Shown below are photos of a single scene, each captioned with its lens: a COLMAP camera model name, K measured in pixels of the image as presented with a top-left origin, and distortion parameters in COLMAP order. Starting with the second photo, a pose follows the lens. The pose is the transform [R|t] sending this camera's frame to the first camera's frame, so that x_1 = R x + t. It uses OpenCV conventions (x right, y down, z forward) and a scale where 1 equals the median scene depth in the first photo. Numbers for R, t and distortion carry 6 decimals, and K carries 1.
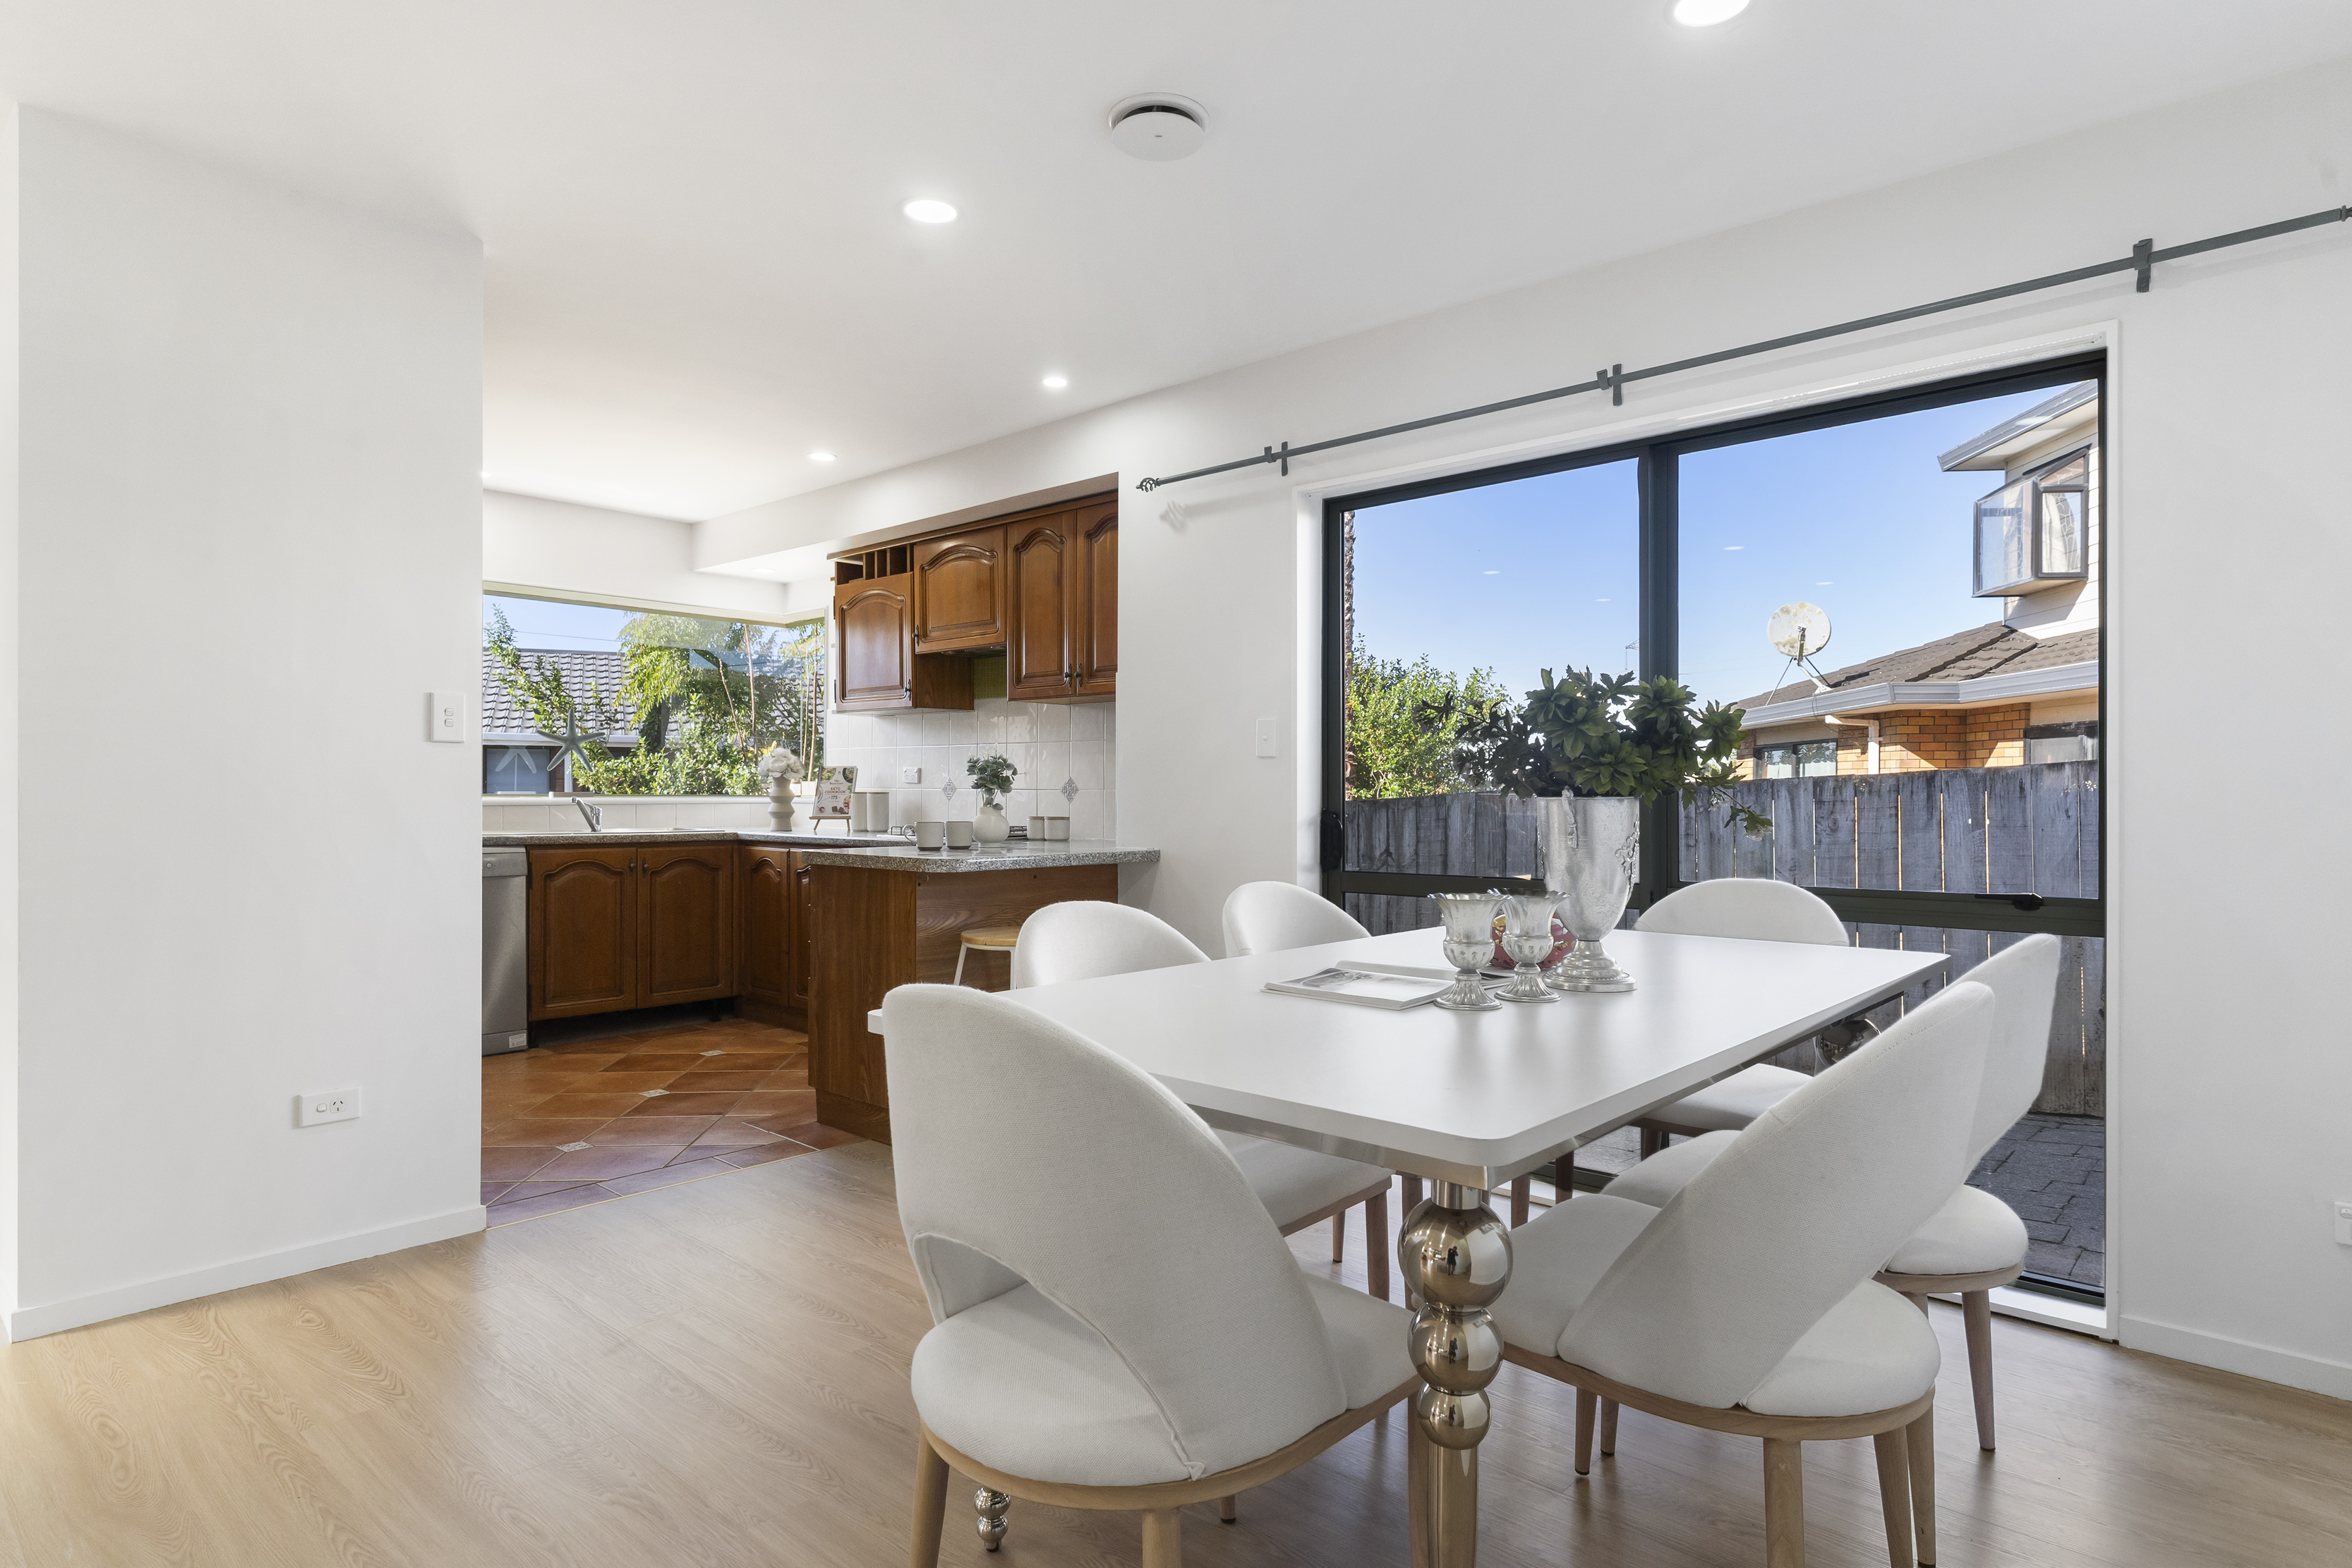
lens RADIAL K [[1271.0, 0, 1176.0], [0, 1271.0, 784.0], [0, 0, 1]] dist [0.003554, 0.000571]
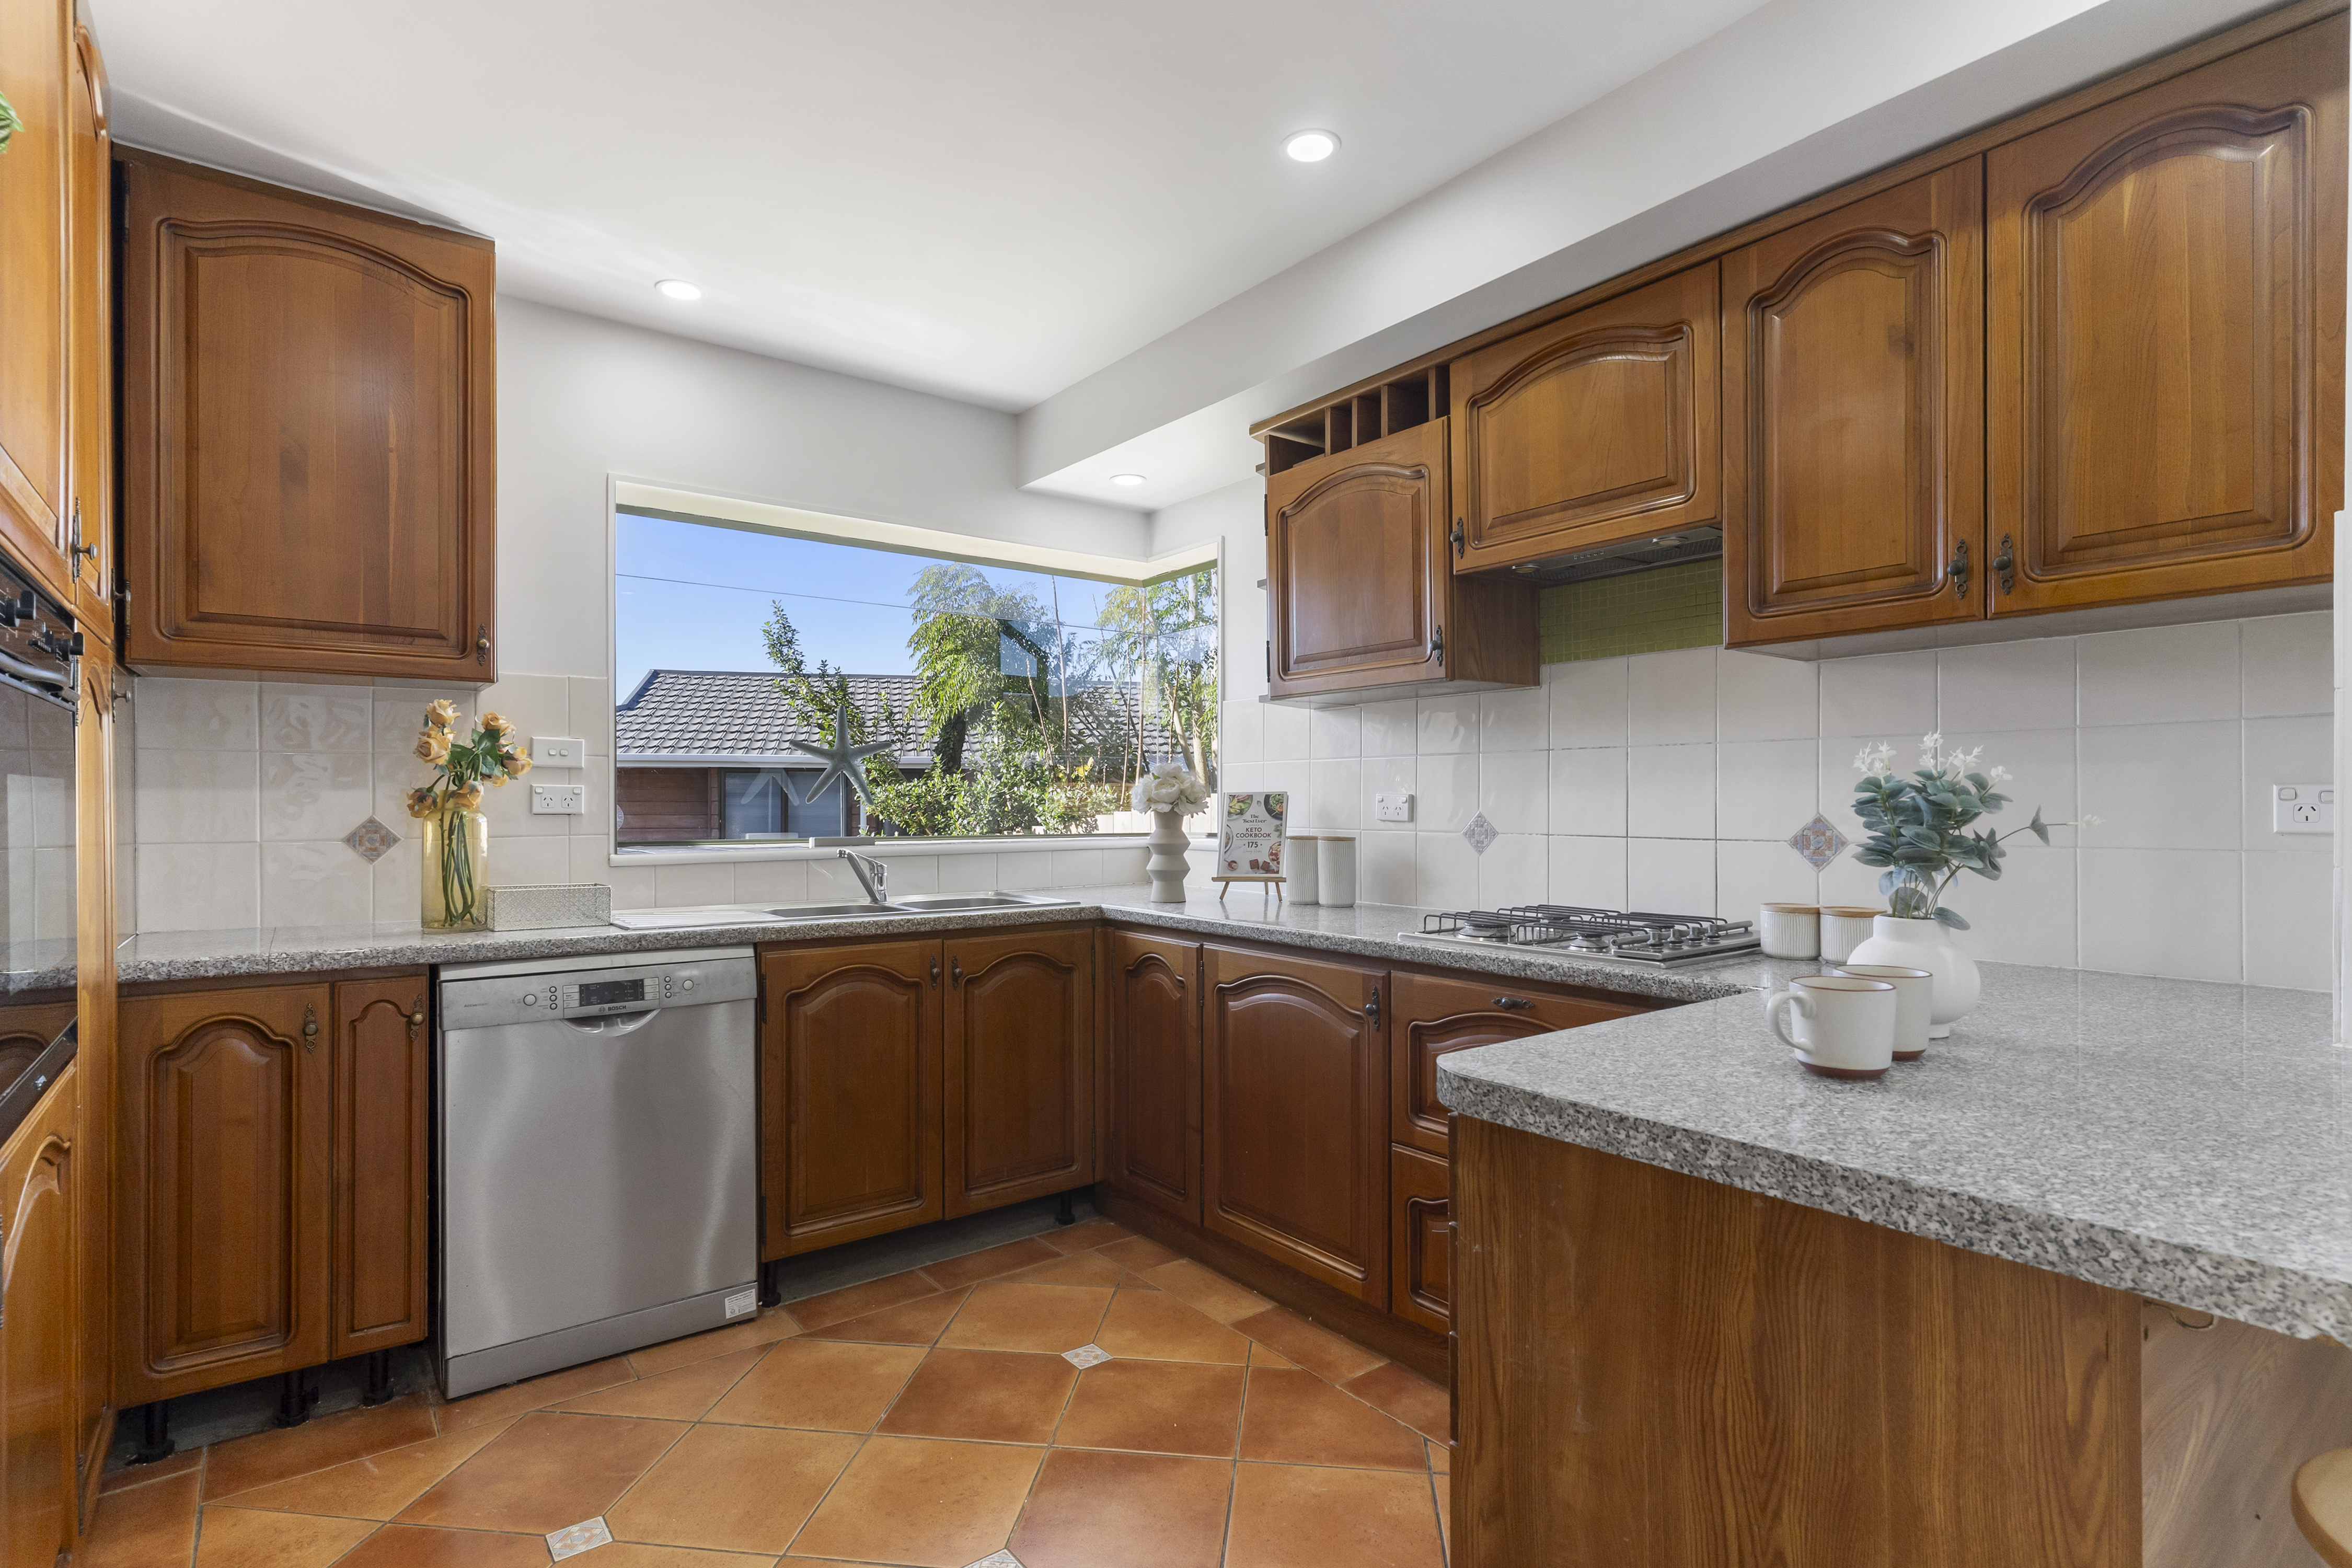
lens RADIAL K [[1150.8, 0, 1176.5], [0, 1150.8, 797.2], [0, 0, 1]] dist [0.001866, 0.000639]
pose [[0.982655, -0.006632, -0.185324, -0.207631], [0.006337, 0.999978, -0.002185, -0.010837], [0.185334, 0.000973, 0.982675, 0.472823]]
